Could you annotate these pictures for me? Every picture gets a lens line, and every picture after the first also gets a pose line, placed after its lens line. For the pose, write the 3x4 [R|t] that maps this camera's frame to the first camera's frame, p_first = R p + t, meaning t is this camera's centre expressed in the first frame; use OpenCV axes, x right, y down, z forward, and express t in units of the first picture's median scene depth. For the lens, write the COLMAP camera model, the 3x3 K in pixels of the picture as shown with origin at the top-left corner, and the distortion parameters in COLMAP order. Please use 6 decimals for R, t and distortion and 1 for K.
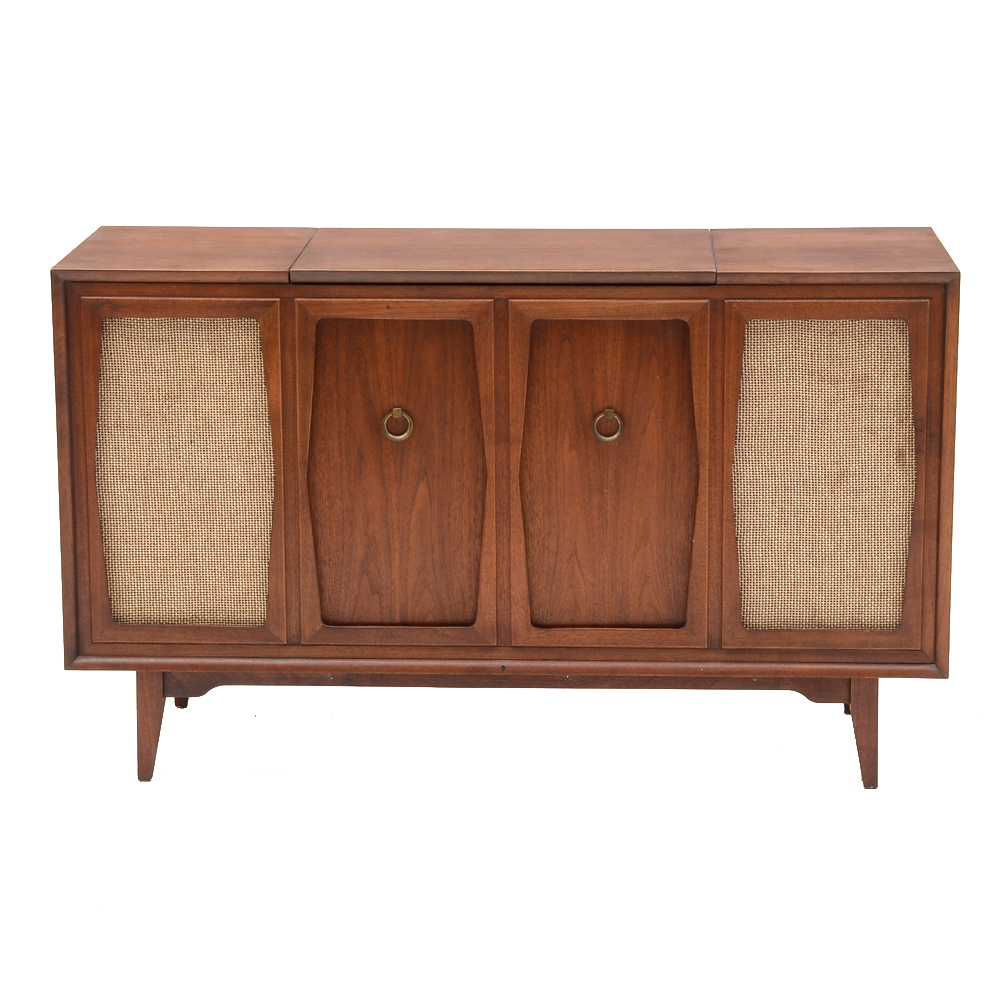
lens RADIAL K [[3080.1, 0, 464.1], [0, 3080.1, 478.2], [0, 0, 1]] dist [0.387328, 0.000000]
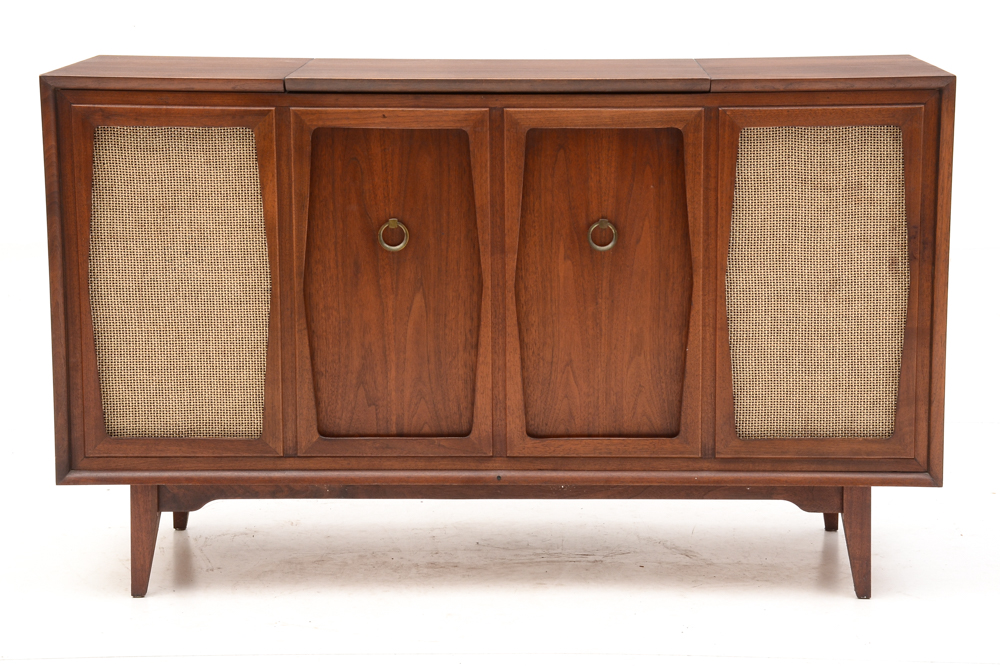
lens RADIAL K [[2345.1, 0, 503.8], [0, 2345.1, 317.2], [0, 0, 1]] dist [0.530542, 0.000000]
pose [[0.999550, -0.003001, 0.029844, -0.008594], [0.004282, 0.999068, -0.042941, 0.042352], [-0.029687, 0.043049, 0.998632, 0.232775]]
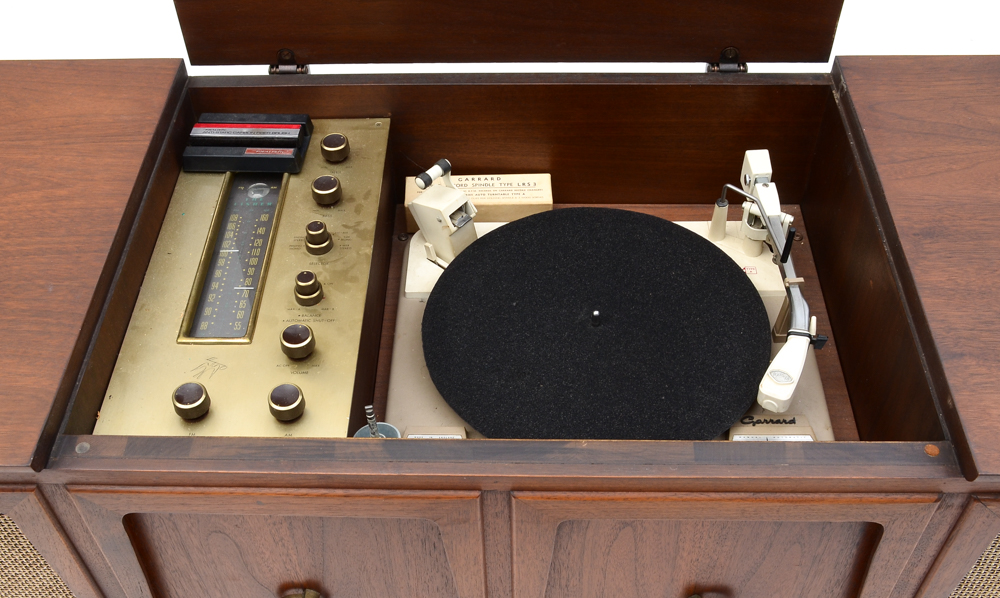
lens RADIAL K [[1079.7, 0, 478.3], [0, 1079.7, 307.1], [0, 0, 1]] dist [-0.050099, 0.000000]
pose [[0.999633, -0.025628, -0.008735, 0.011414], [0.025972, 0.816424, 0.576869, -0.173294], [-0.007653, -0.576884, 0.816790, 0.869362]]
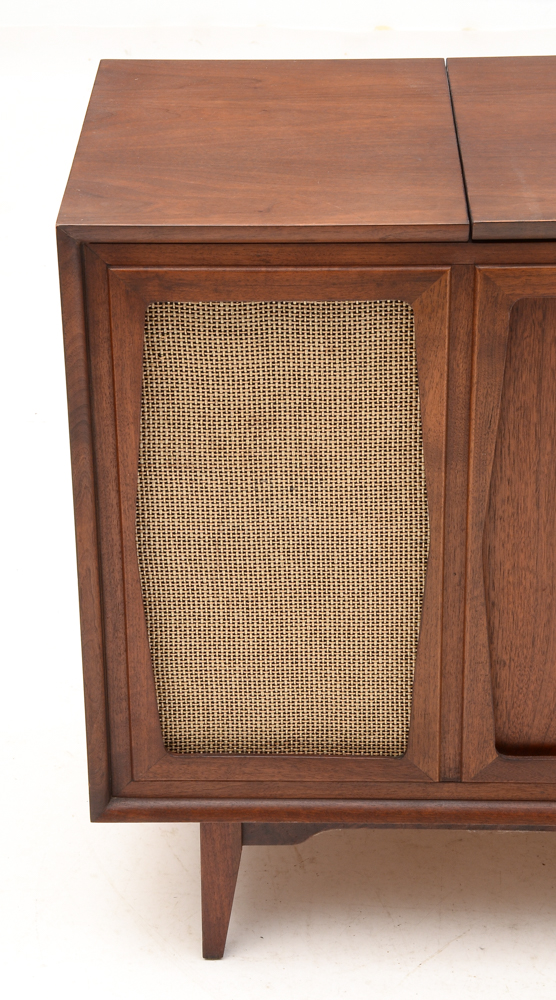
lens RADIAL K [[2277.6, 0, 282.8], [0, 2277.6, 500.1], [0, 0, 1]] dist [0.421867, 0.000000]
pose [[0.999489, -0.019054, 0.025671, -0.101779], [0.011790, 0.966067, 0.258022, -0.125713], [-0.029716, -0.257588, 0.965798, 0.567454]]
